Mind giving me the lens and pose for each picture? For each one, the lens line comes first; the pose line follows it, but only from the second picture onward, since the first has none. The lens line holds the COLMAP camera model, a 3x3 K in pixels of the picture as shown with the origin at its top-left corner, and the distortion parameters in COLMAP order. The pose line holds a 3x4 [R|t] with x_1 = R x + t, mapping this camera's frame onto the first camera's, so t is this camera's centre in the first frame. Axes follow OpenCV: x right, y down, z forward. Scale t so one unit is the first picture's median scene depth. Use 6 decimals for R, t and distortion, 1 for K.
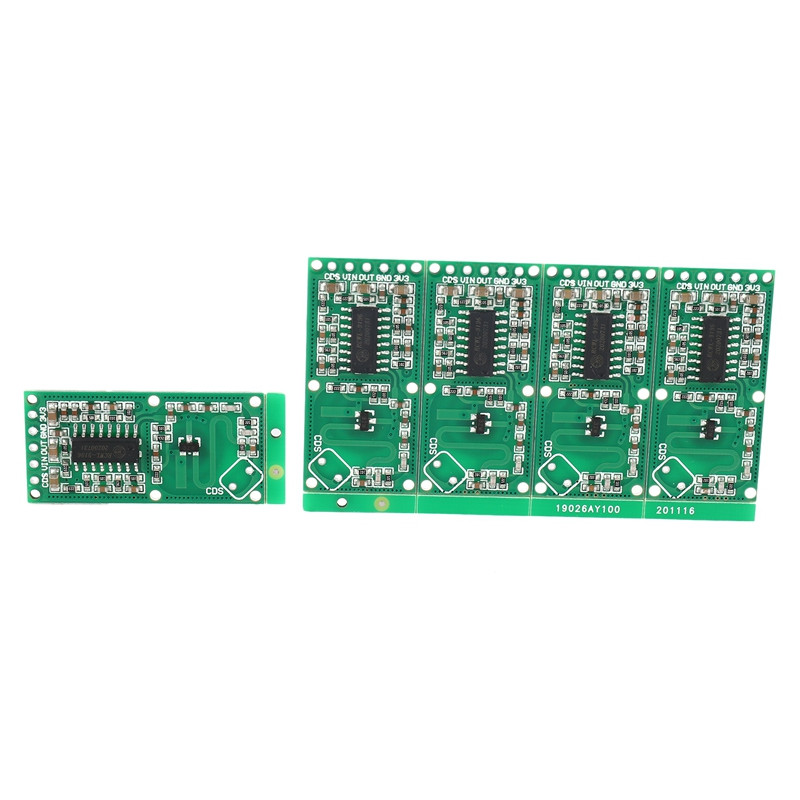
lens RADIAL K [[1759.6, 0, 400.0], [0, 1759.6, 400.0], [0, 0, 1]] dist [0.023100, -0.019965]
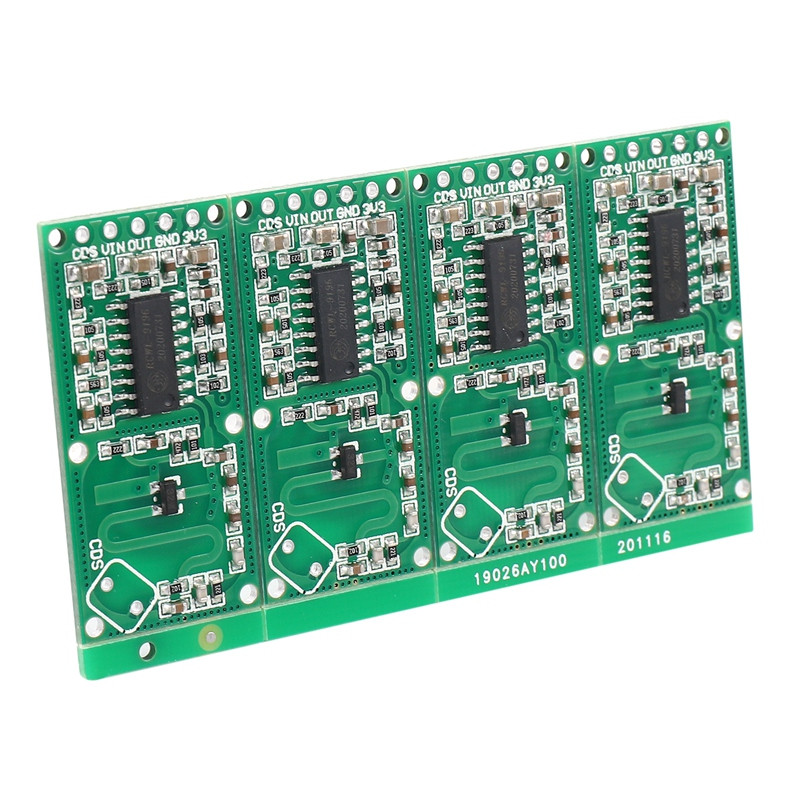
lens RADIAL K [[3407.1, 0, 400.0], [0, 3407.1, 400.0], [0, 0, 1]] dist [0.093800, 0.457678]
pose [[0.879116, -0.191037, 0.436647, -0.420722], [0.209012, 0.977888, 0.007022, -0.010542], [-0.428333, 0.085091, 0.899606, -0.018101]]
